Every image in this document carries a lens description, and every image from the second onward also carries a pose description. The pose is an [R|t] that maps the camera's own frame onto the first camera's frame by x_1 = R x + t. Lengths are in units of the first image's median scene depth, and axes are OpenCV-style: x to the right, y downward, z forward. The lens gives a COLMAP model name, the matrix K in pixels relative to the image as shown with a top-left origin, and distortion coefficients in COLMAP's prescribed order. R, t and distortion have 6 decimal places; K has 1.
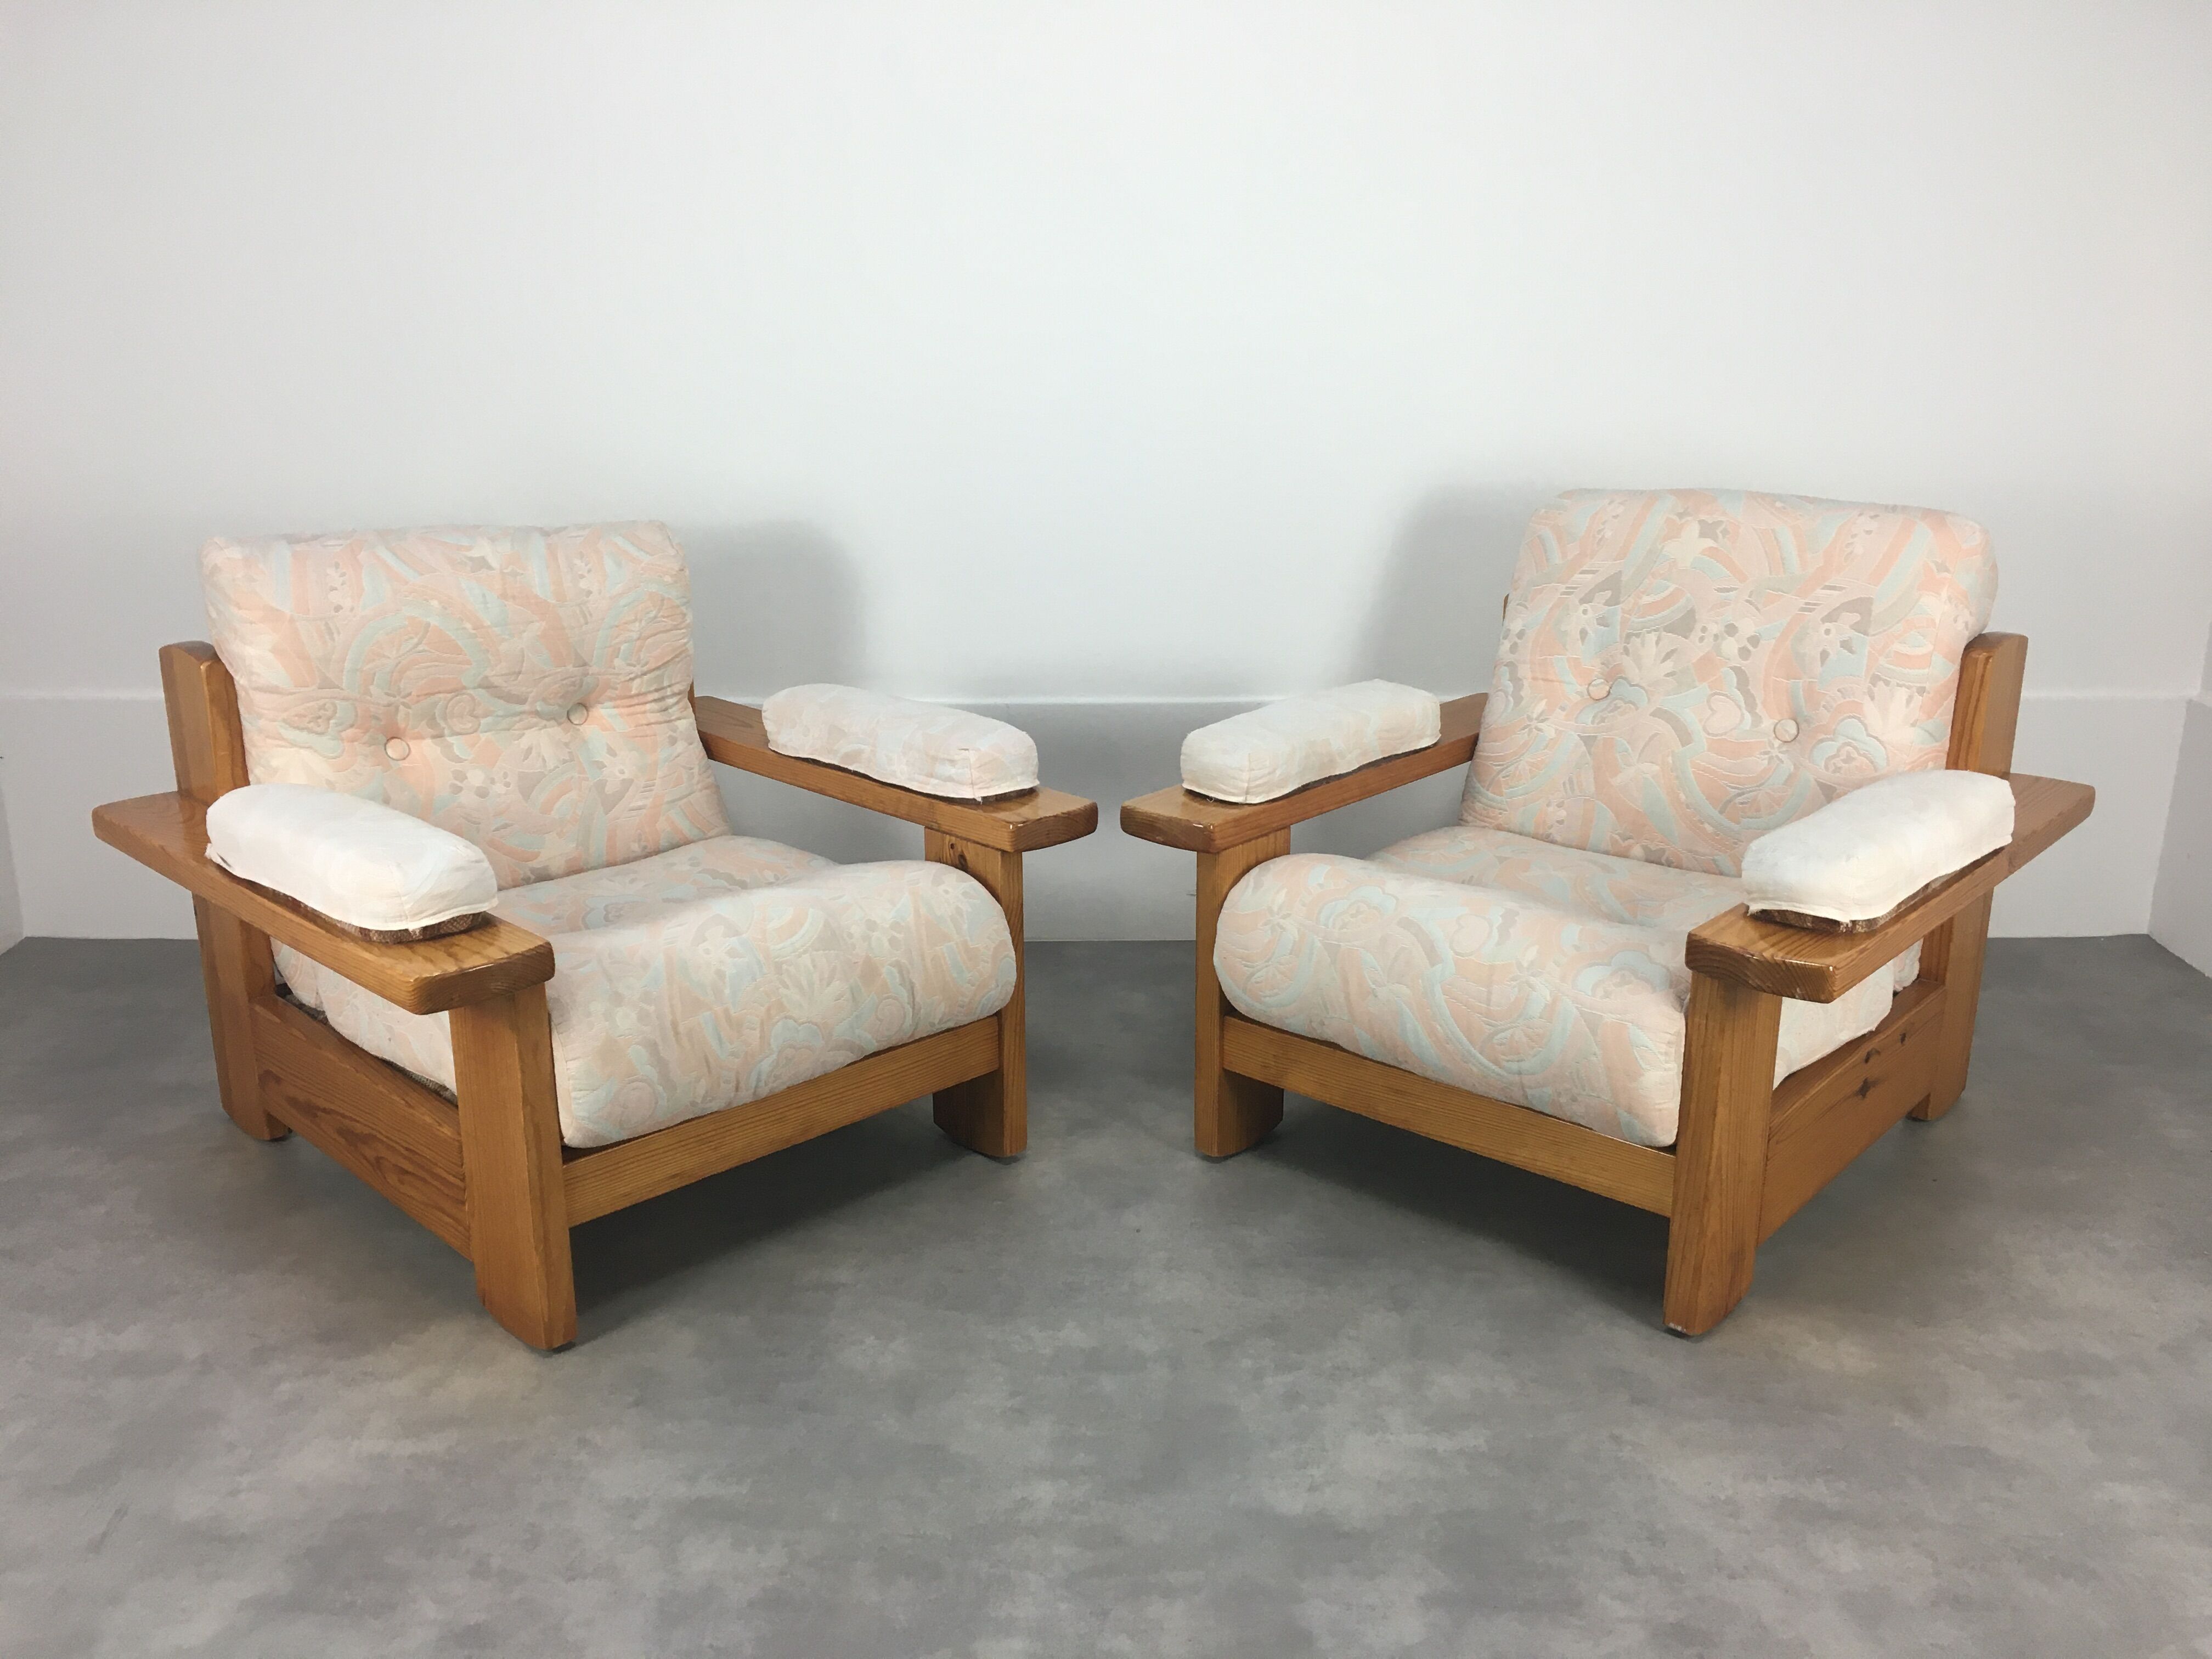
lens RADIAL K [[1872.8, 0, 1106.0], [0, 1872.8, 829.5], [0, 0, 1]] dist [0.064947, -0.117899]
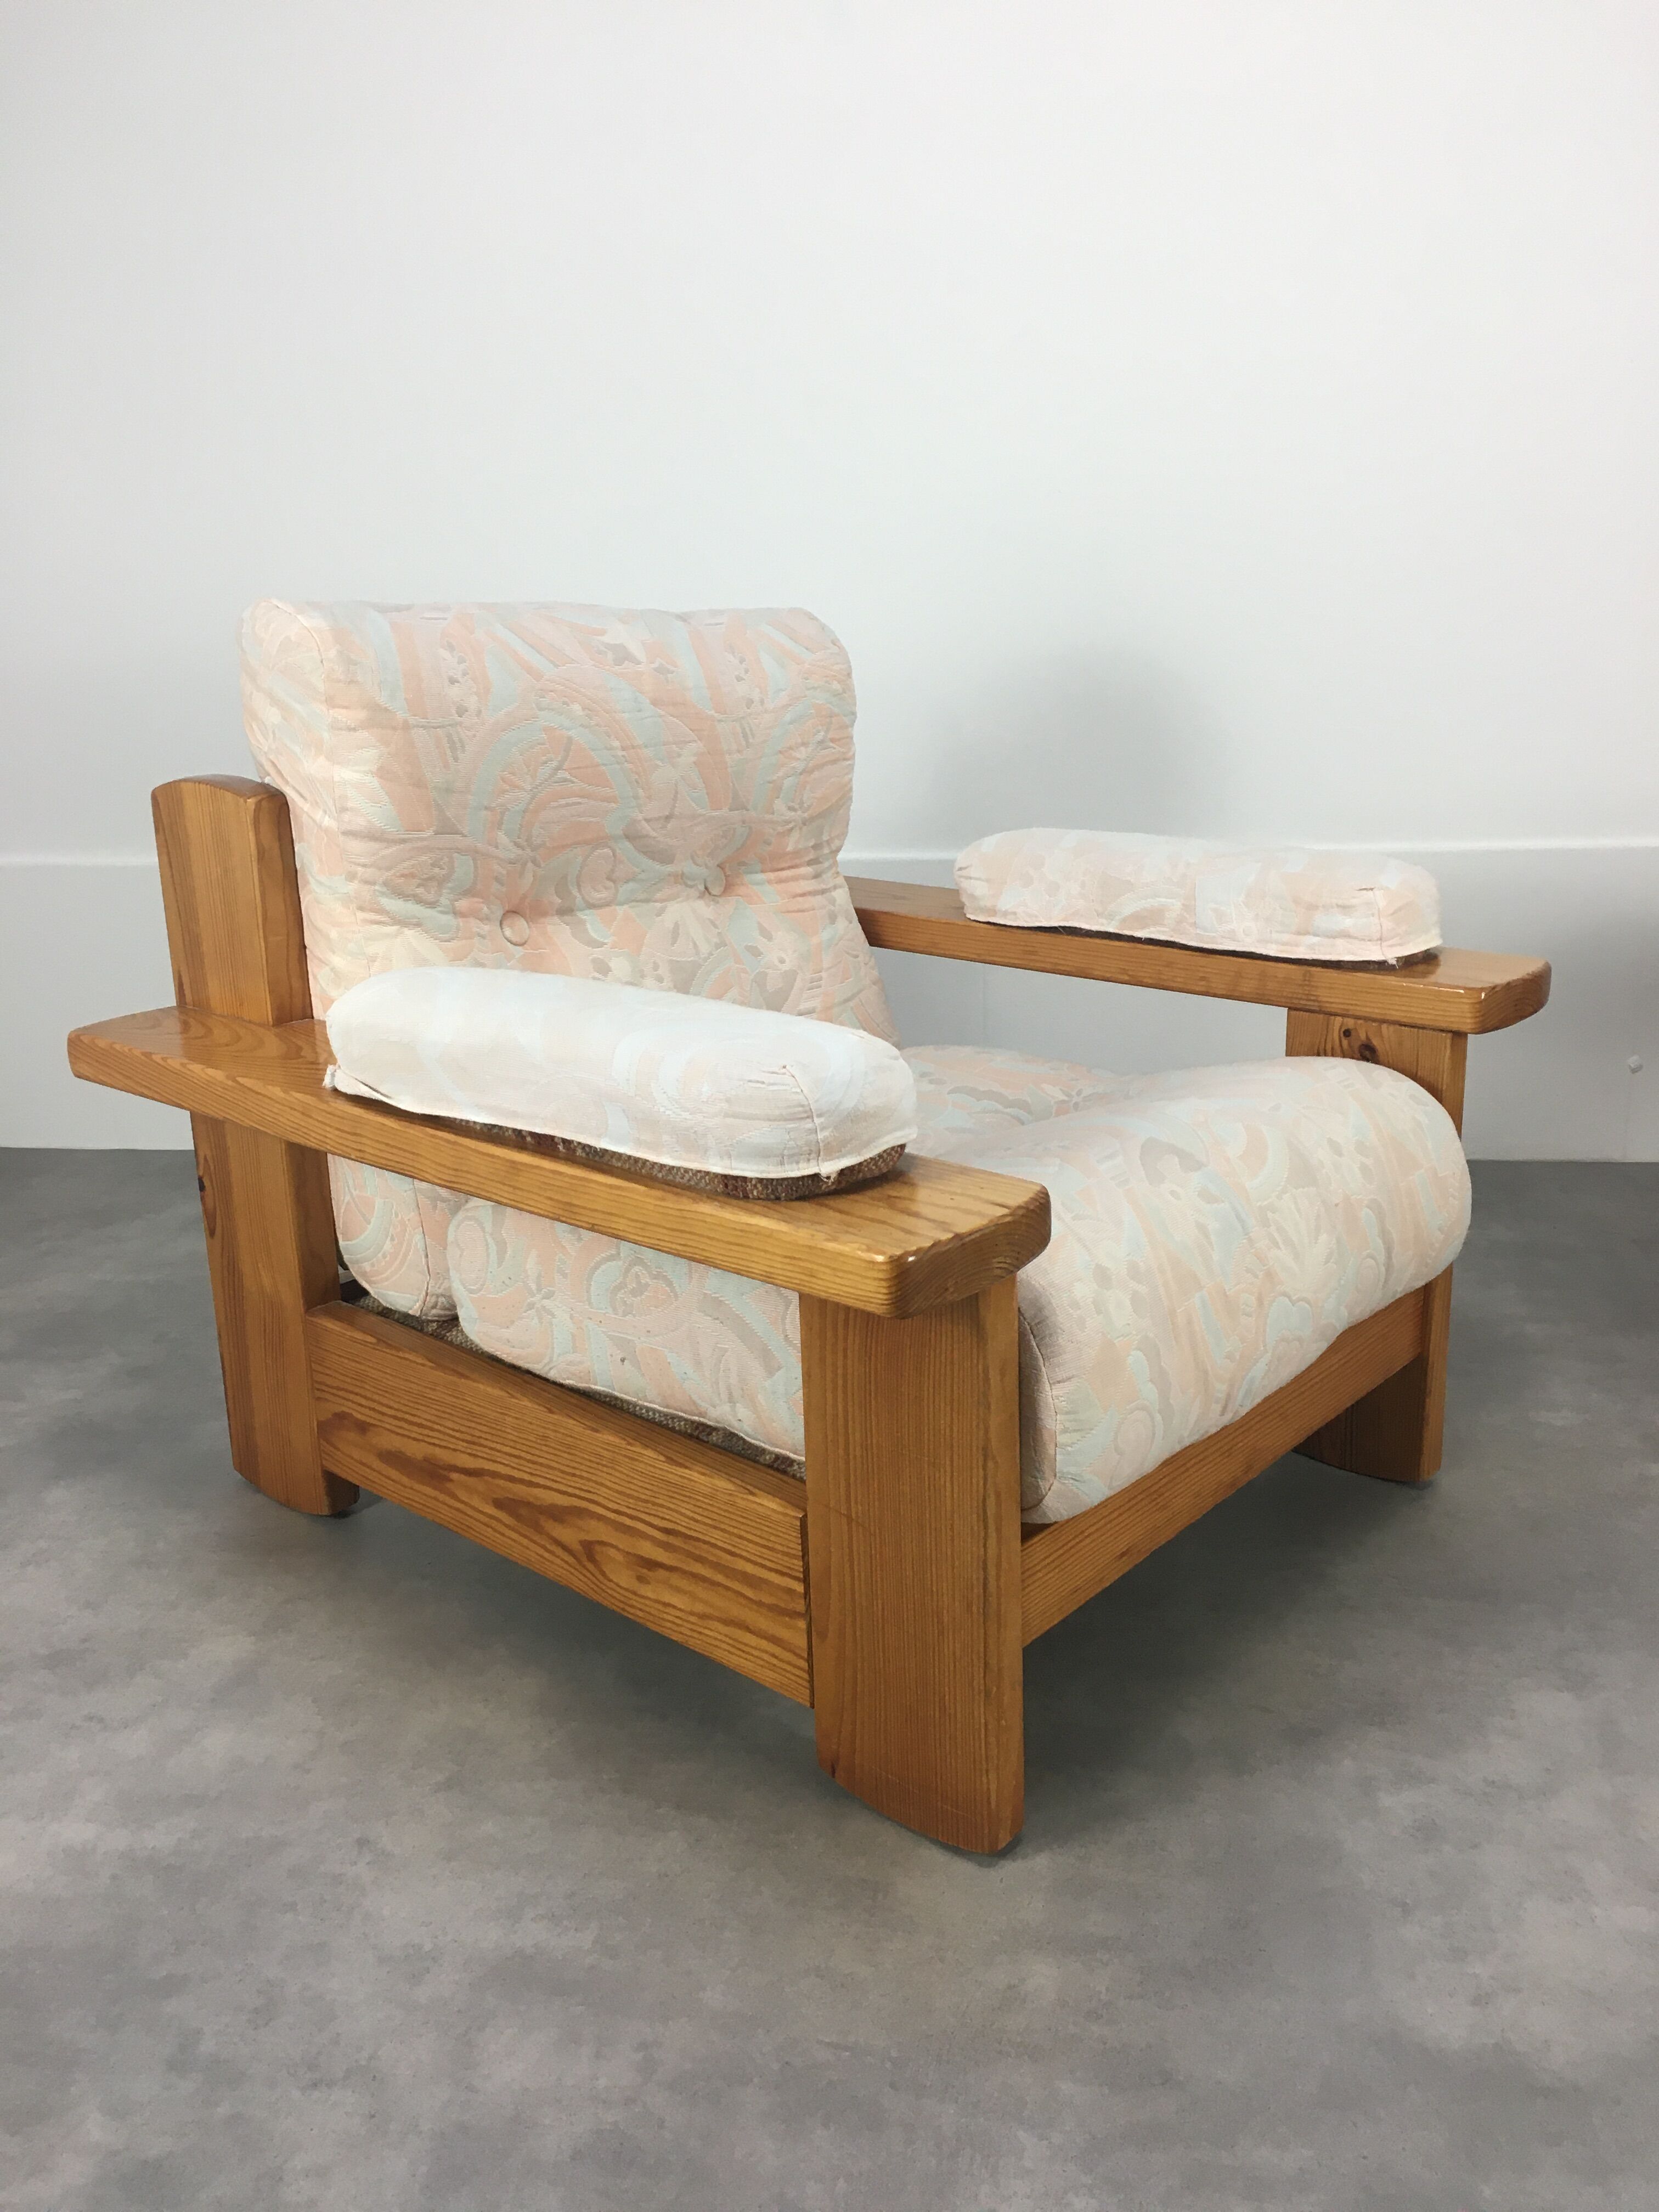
lens RADIAL K [[1872.8, 0, 829.9], [0, 1872.8, 1085.8], [0, 0, 1]] dist [0.064947, -0.117899]
pose [[0.997335, -0.047284, 0.055563, -0.326588], [0.047544, 0.998863, -0.003368, 0.022721], [-0.055340, 0.006001, 0.998450, 0.343467]]
